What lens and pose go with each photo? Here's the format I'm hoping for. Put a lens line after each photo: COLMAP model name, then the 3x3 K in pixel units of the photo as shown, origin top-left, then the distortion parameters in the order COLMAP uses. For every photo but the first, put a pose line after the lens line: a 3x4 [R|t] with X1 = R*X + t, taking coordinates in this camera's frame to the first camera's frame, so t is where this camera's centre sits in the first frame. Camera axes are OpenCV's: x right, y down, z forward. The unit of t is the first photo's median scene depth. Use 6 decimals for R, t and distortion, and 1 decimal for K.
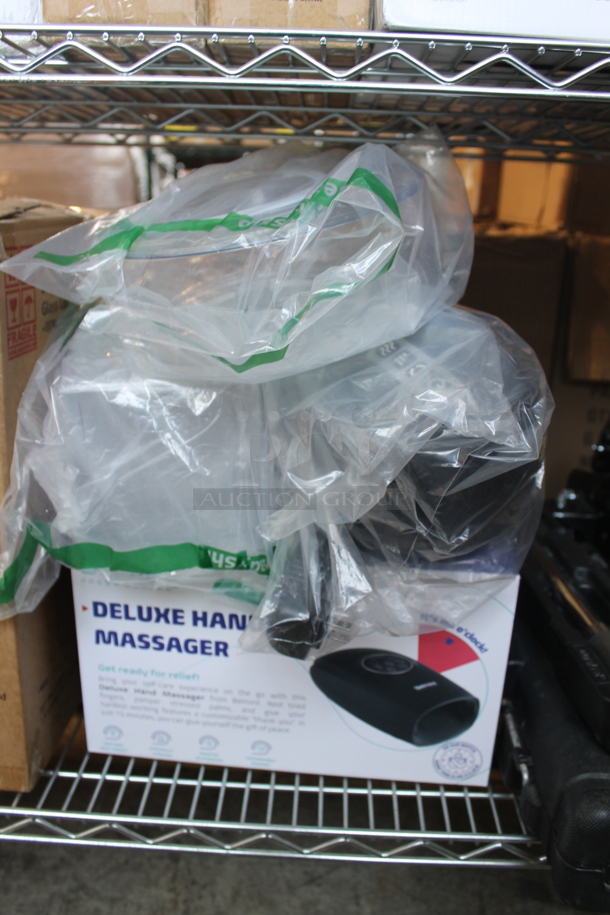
lens RADIAL K [[769.4, 0, 323.8], [0, 769.4, 456.7], [0, 0, 1]] dist [-0.165295, 0.137850]
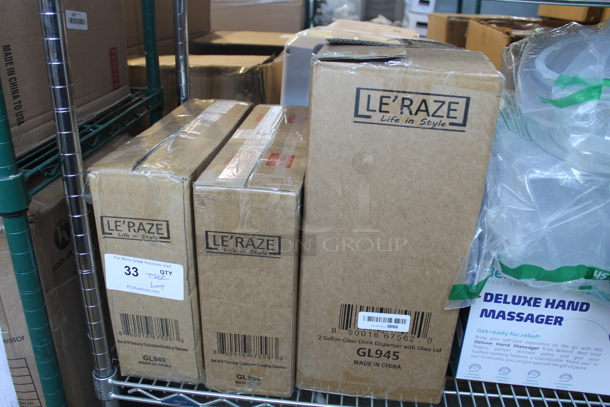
lens RADIAL K [[530.5, 0, 305.0], [0, 530.5, 203.5], [0, 0, 1]] dist [-0.161676, 0.150680]
pose [[0.997152, 0.023930, -0.071521, -0.619027], [-0.016957, 0.995183, 0.096558, -0.107026], [0.073487, -0.095070, 0.992754, -0.147574]]
